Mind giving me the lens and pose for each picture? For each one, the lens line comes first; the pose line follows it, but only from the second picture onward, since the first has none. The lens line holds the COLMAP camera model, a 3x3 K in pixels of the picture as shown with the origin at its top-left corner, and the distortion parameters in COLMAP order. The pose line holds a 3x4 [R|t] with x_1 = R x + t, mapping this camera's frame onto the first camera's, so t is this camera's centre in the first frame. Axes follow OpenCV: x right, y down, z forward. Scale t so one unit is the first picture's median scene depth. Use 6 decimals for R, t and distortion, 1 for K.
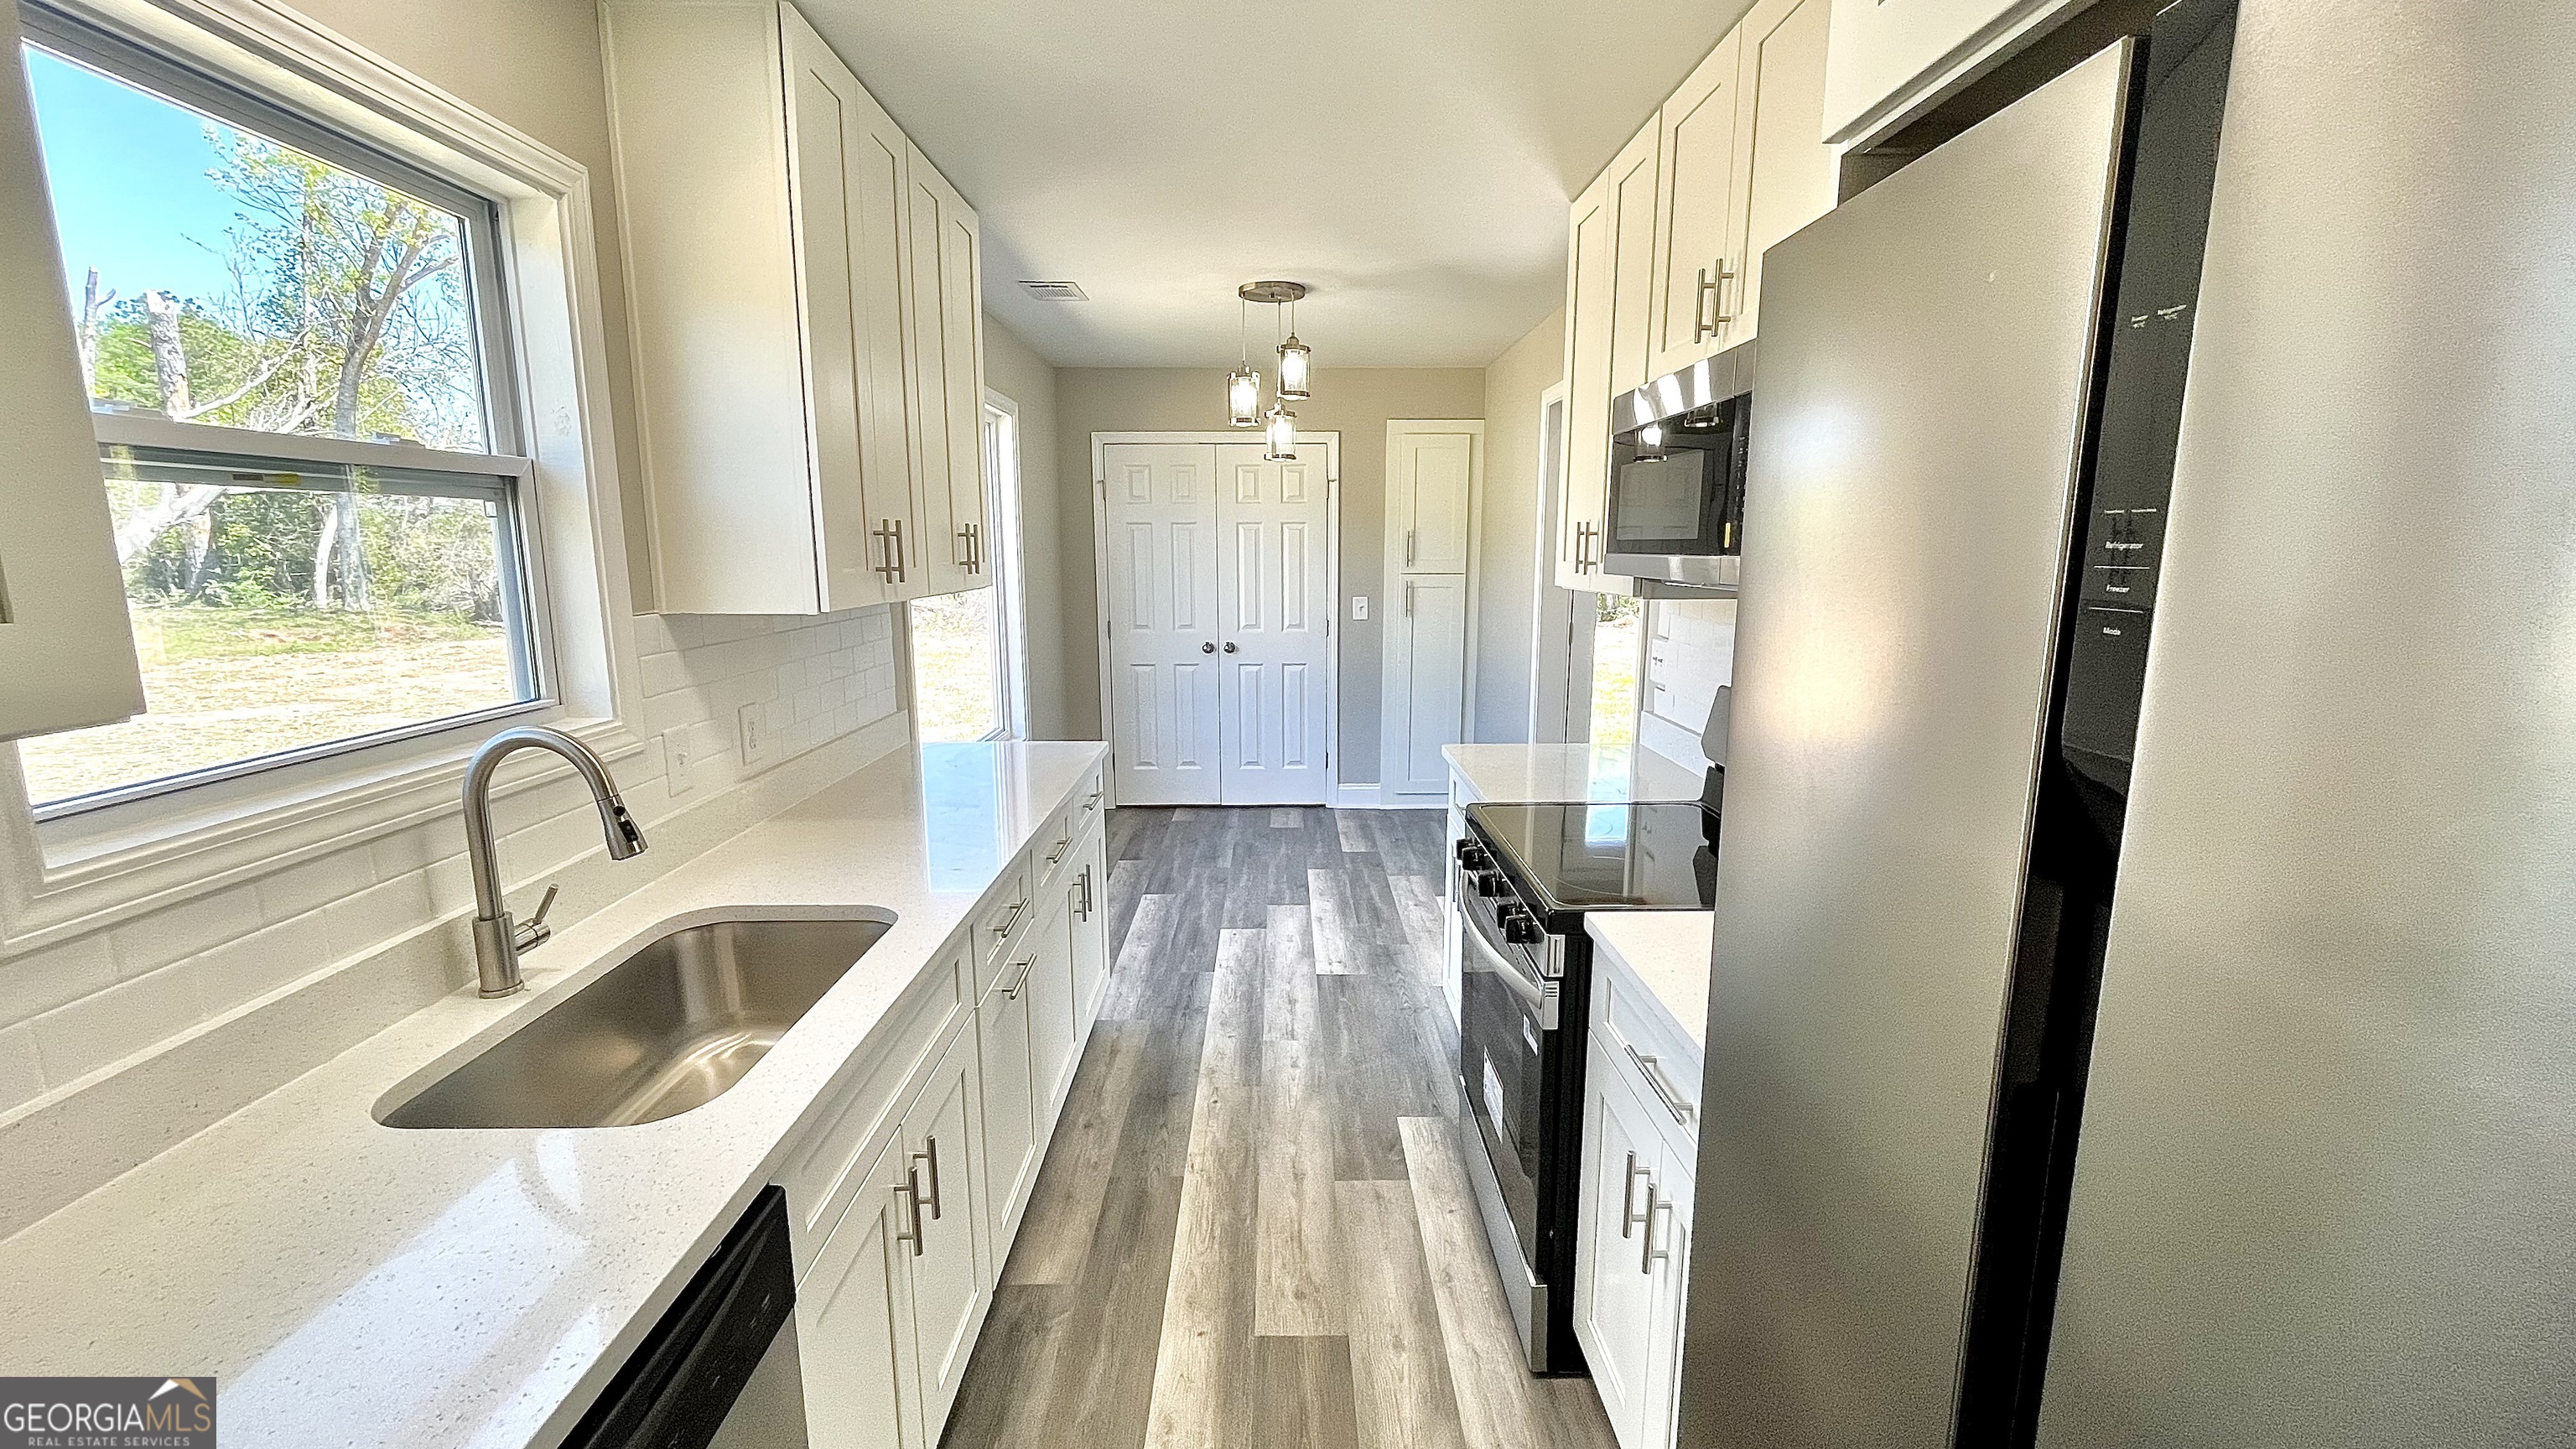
lens RADIAL K [[1039.7, 0, 1282.7], [0, 1039.7, 730.3], [0, 0, 1]] dist [-0.002432, -0.001257]
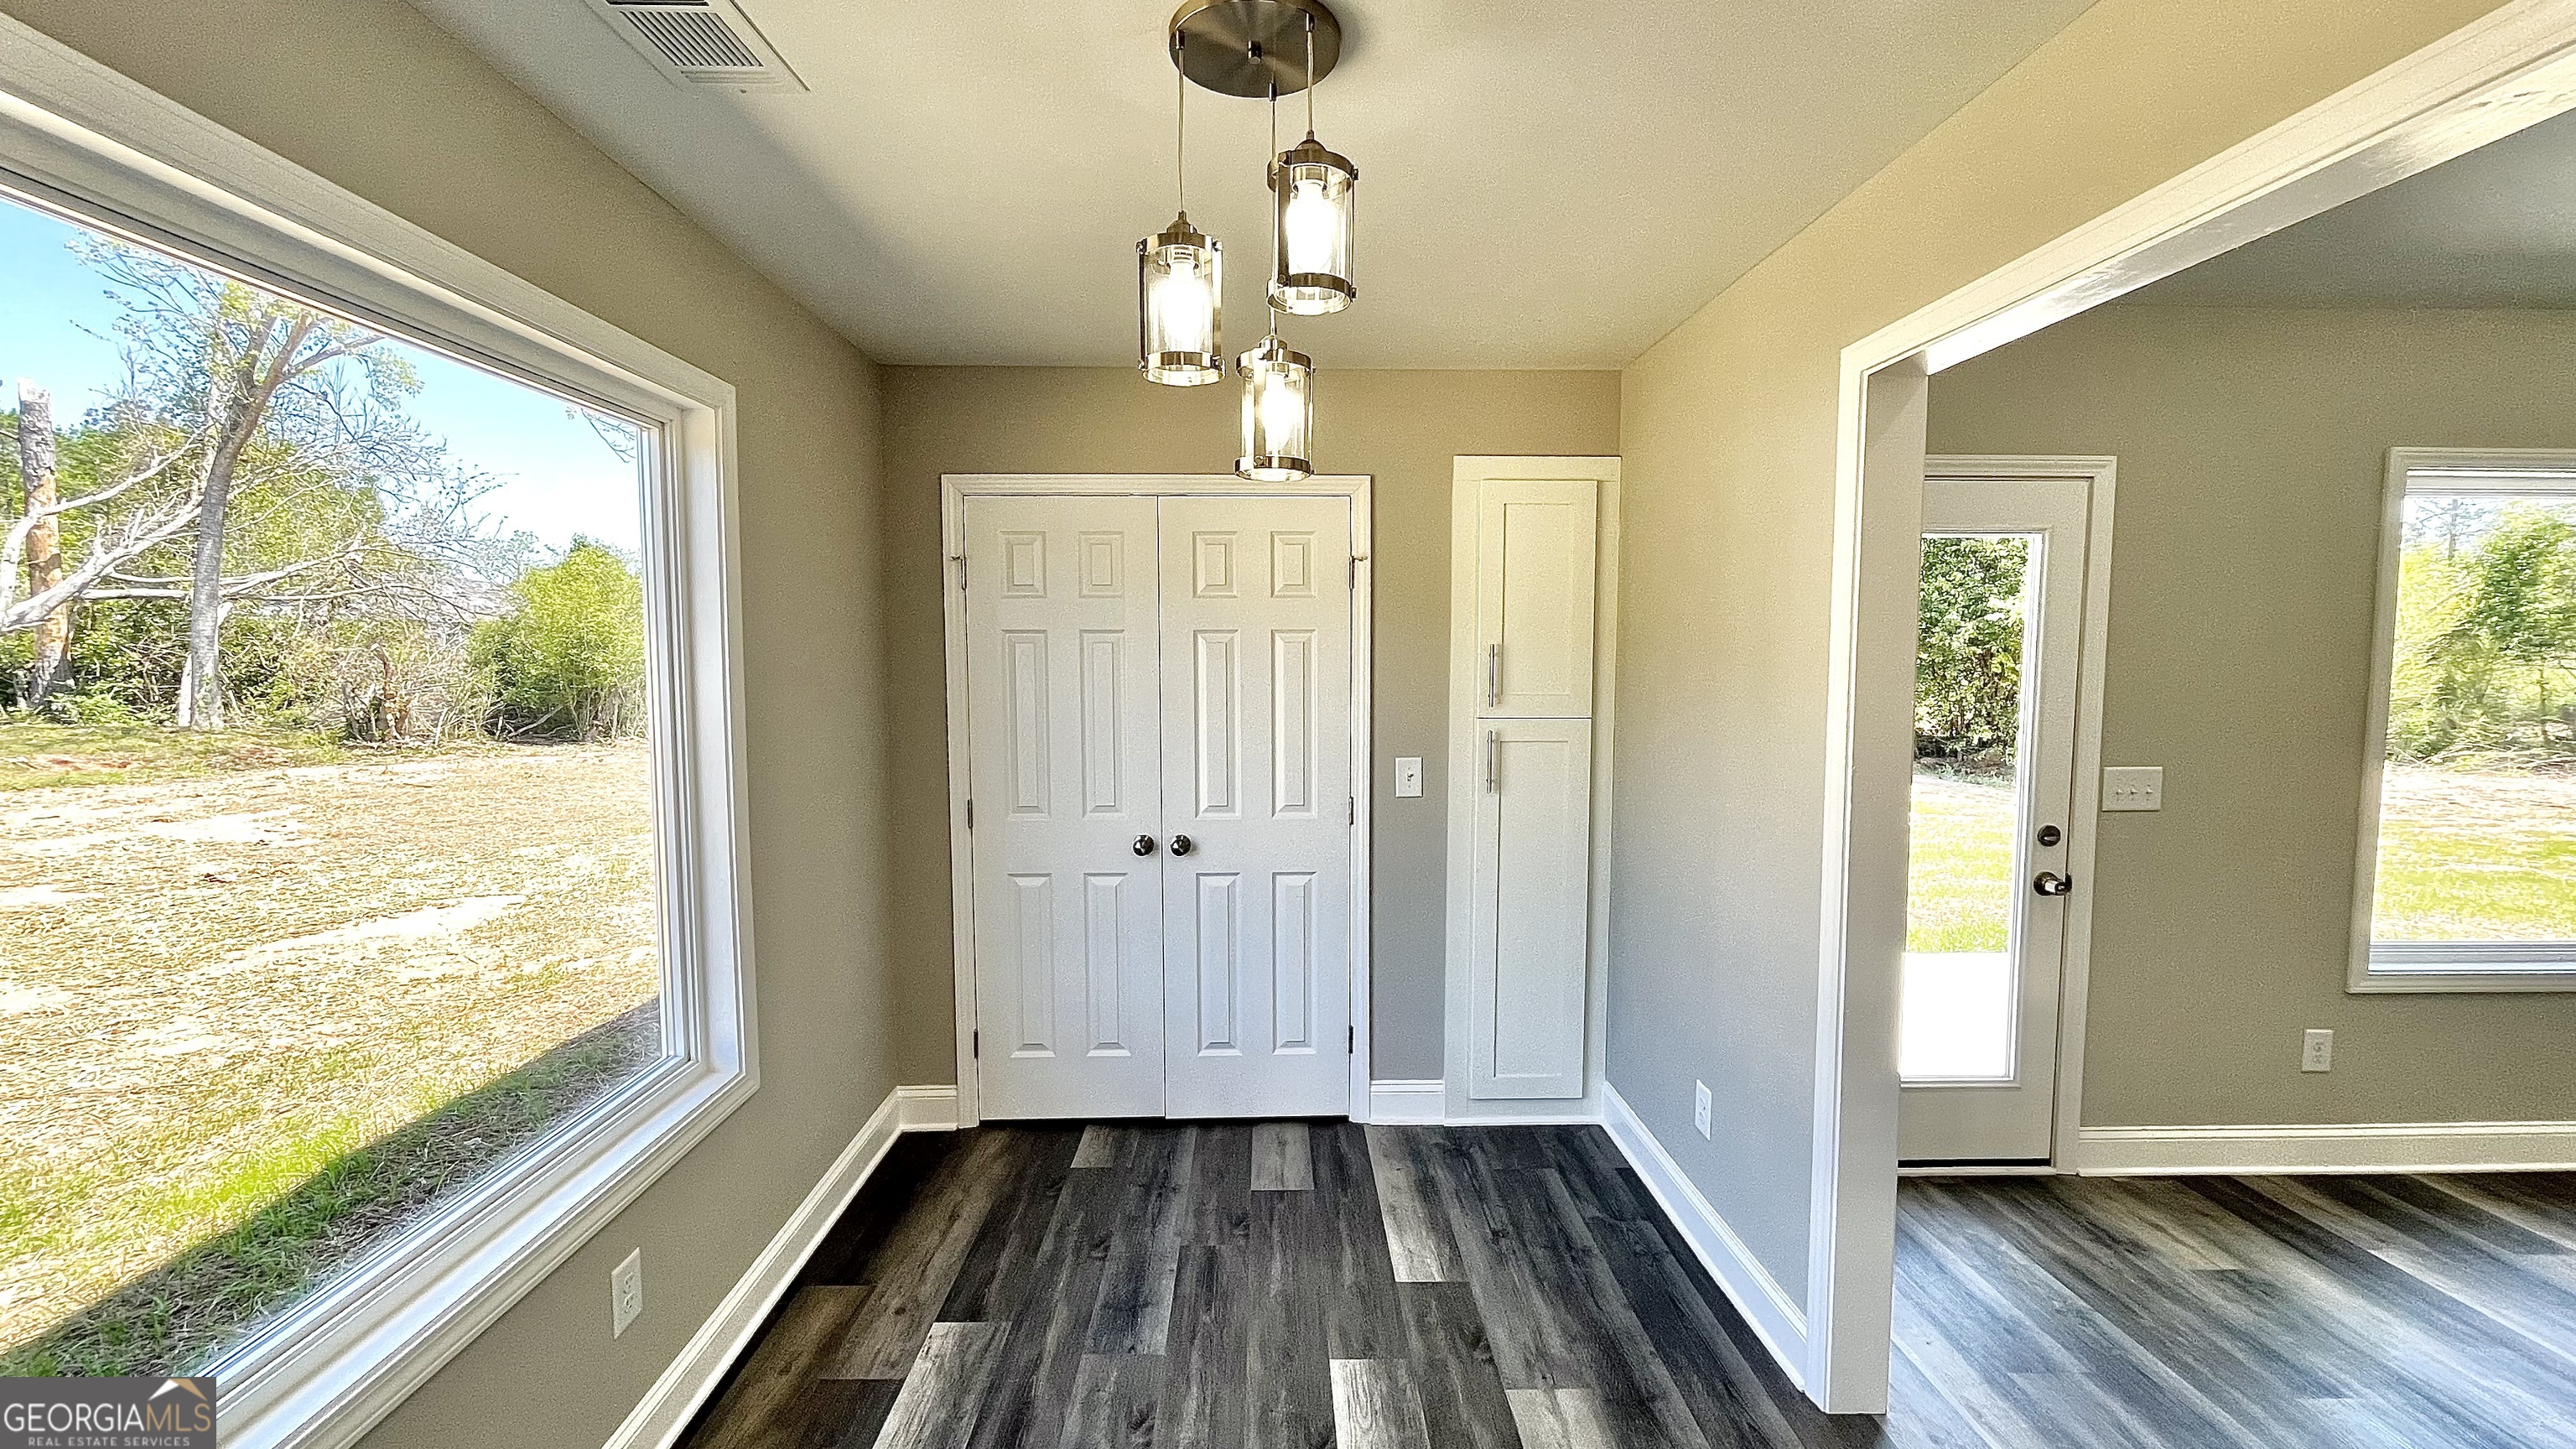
lens RADIAL K [[1039.7, 0, 1284.8], [0, 1039.7, 727.4], [0, 0, 1]] dist [-0.002432, -0.001257]
pose [[0.999860, 0.000317, 0.016724, -0.004048], [0.001458, 0.994366, -0.105991, -0.091039], [-0.016664, 0.106001, 0.994226, 0.462849]]
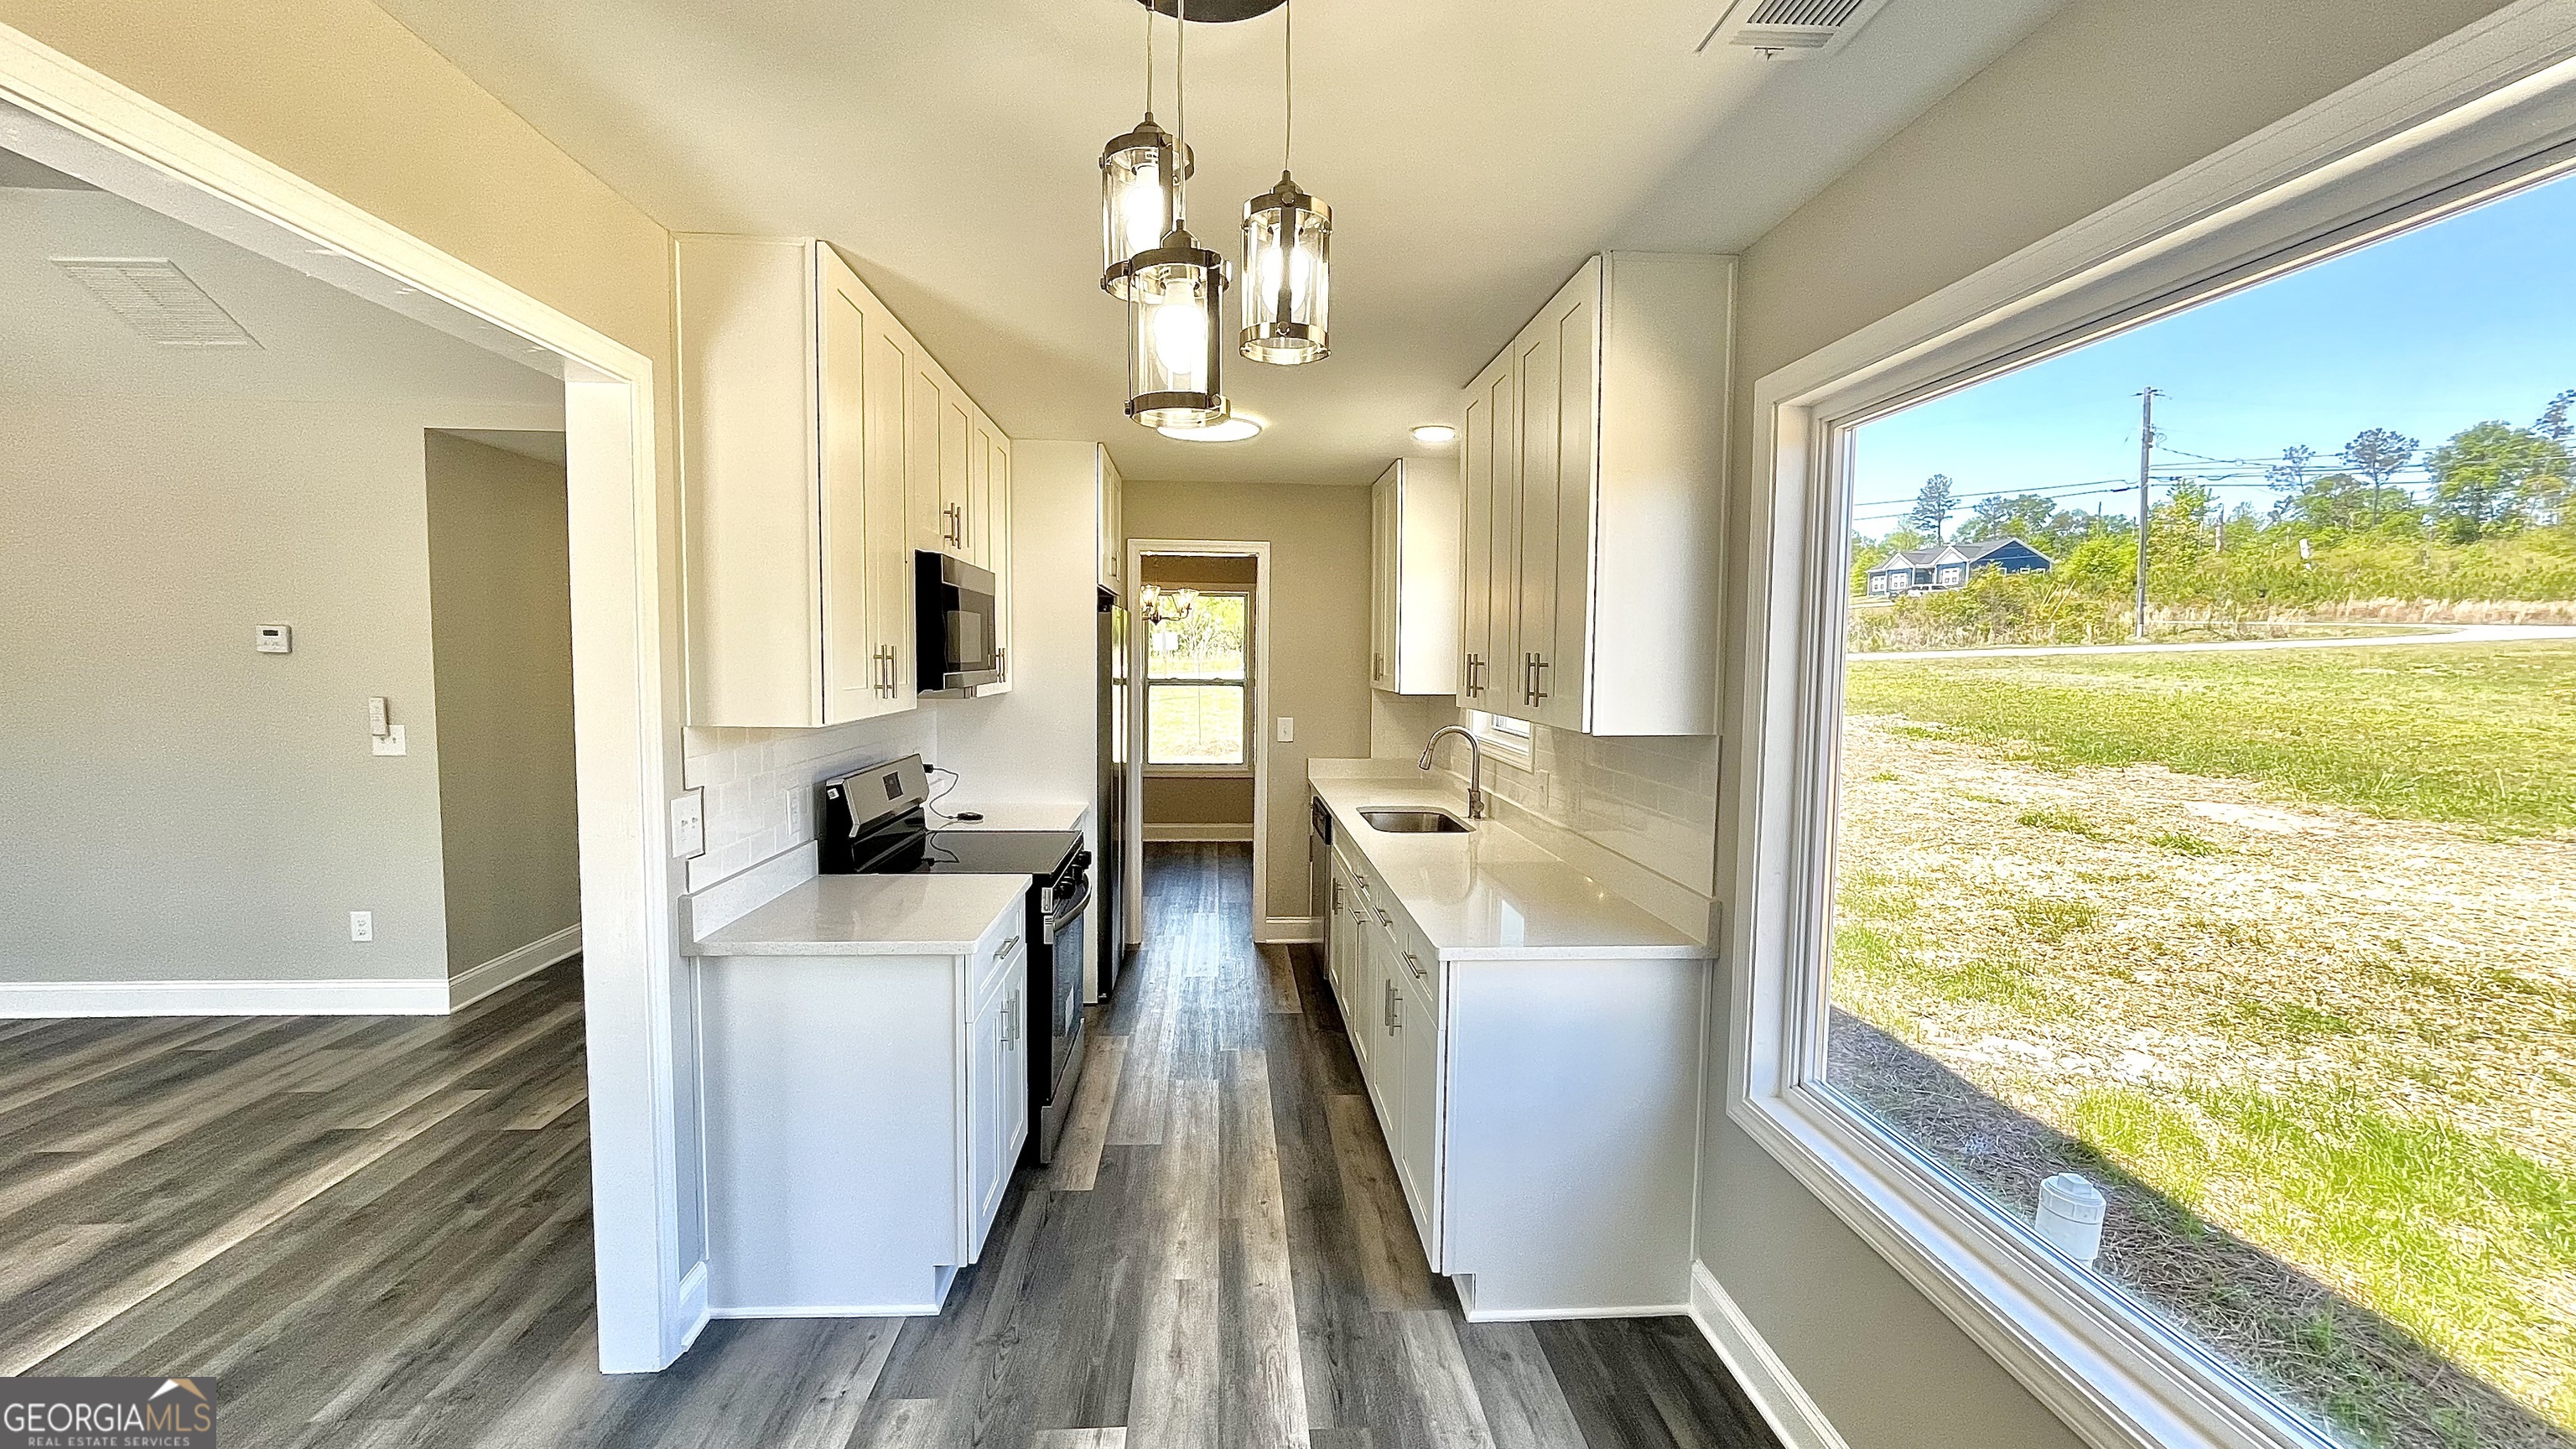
lens RADIAL K [[1039.7, 0, 1285.5], [0, 1039.7, 726.4], [0, 0, 1]] dist [-0.002432, -0.001257]
pose [[-0.998279, -0.005612, -0.058379, -0.012722], [-0.019710, 0.969616, 0.243838, -0.189345], [0.055236, 0.244569, -0.968057, 1.009056]]
